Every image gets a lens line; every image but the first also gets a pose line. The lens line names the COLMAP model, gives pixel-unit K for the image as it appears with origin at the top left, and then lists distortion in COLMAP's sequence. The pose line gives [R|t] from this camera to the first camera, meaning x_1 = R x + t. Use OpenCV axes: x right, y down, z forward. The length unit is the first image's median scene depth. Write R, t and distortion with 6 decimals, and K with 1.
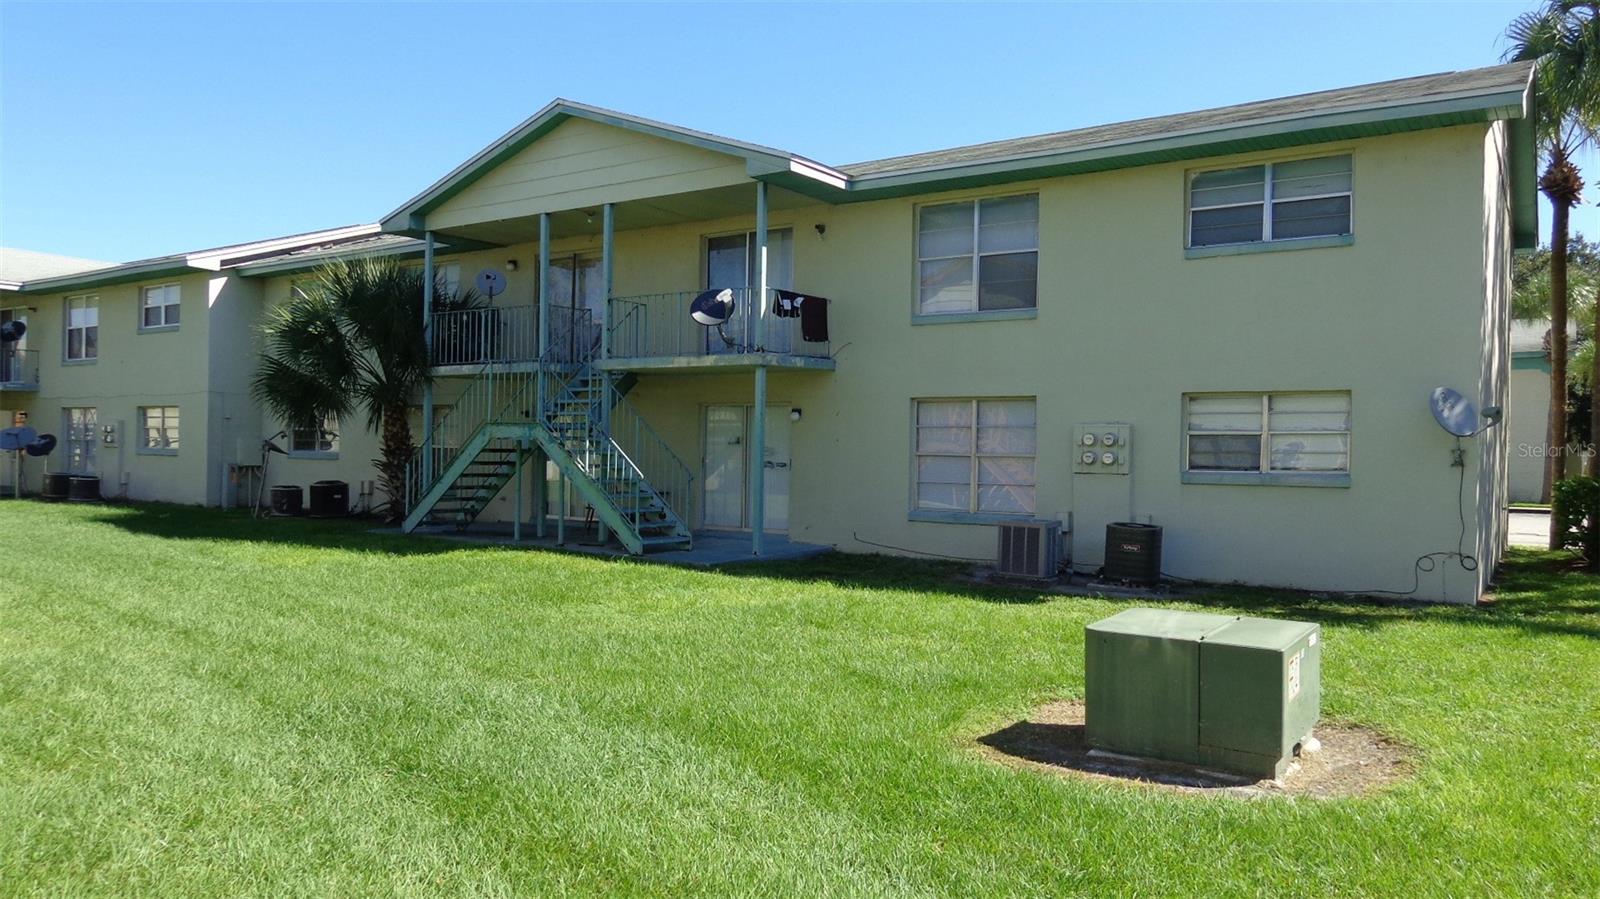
lens RADIAL K [[1132.0, 0, 804.1], [0, 1132.0, 451.6], [0, 0, 1]] dist [-0.001867, 0.010368]
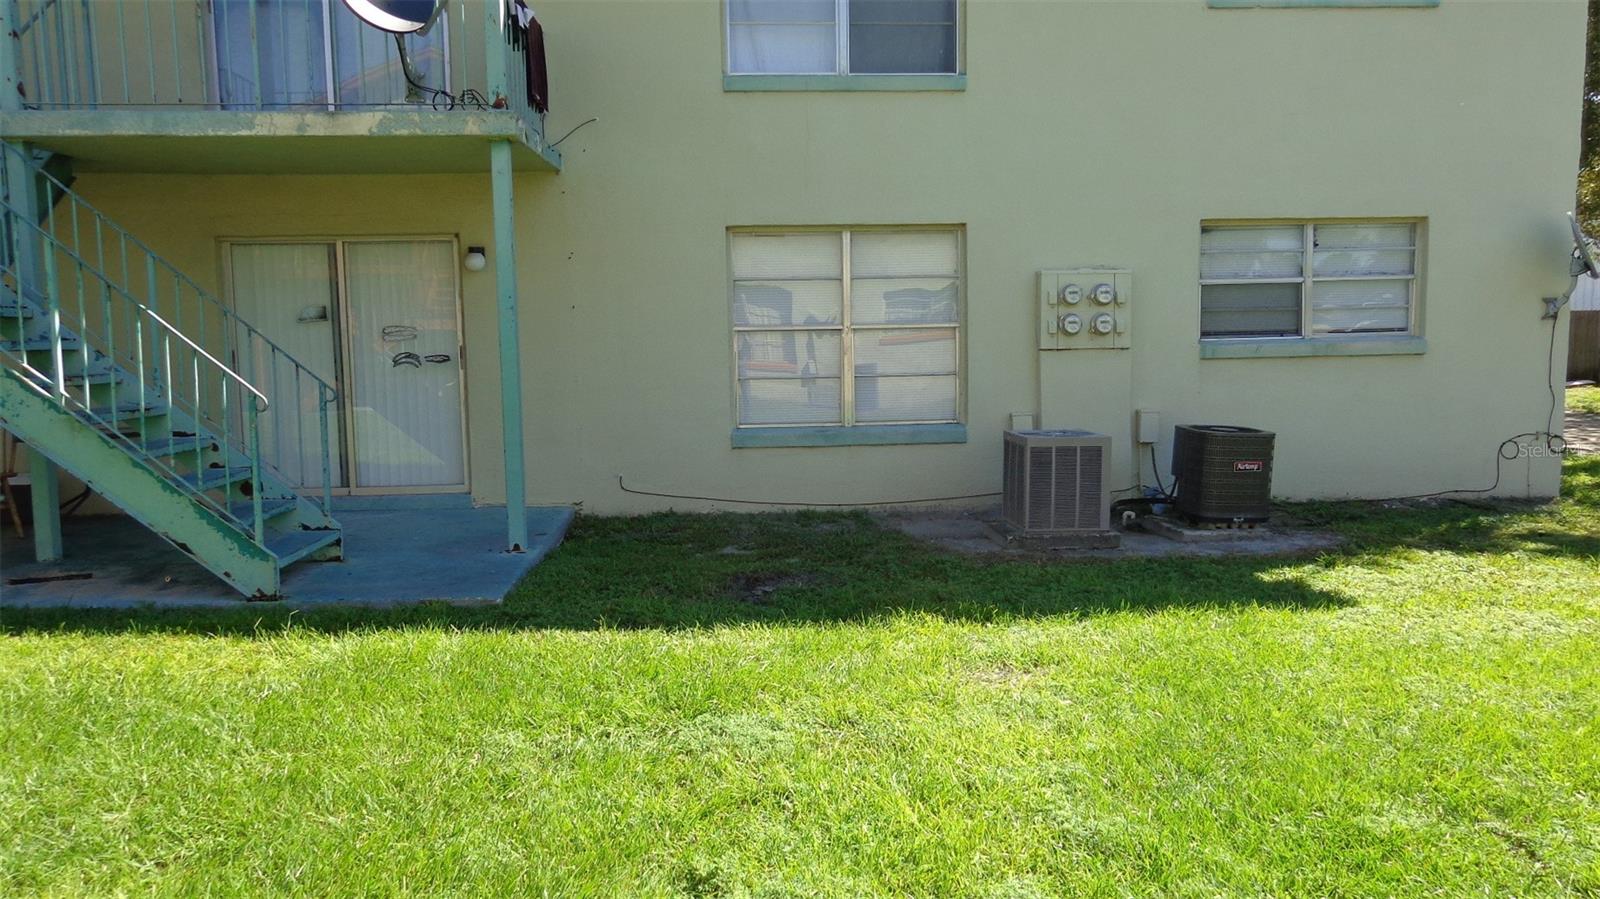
lens RADIAL K [[1132.0, 0, 795.1], [0, 1132.0, 446.2], [0, 0, 1]] dist [-0.001867, 0.010368]
pose [[0.784164, -0.088767, 0.614173, -0.235914], [0.028928, 0.993869, 0.106710, 0.001127], [-0.619880, -0.065912, 0.781924, 0.561968]]
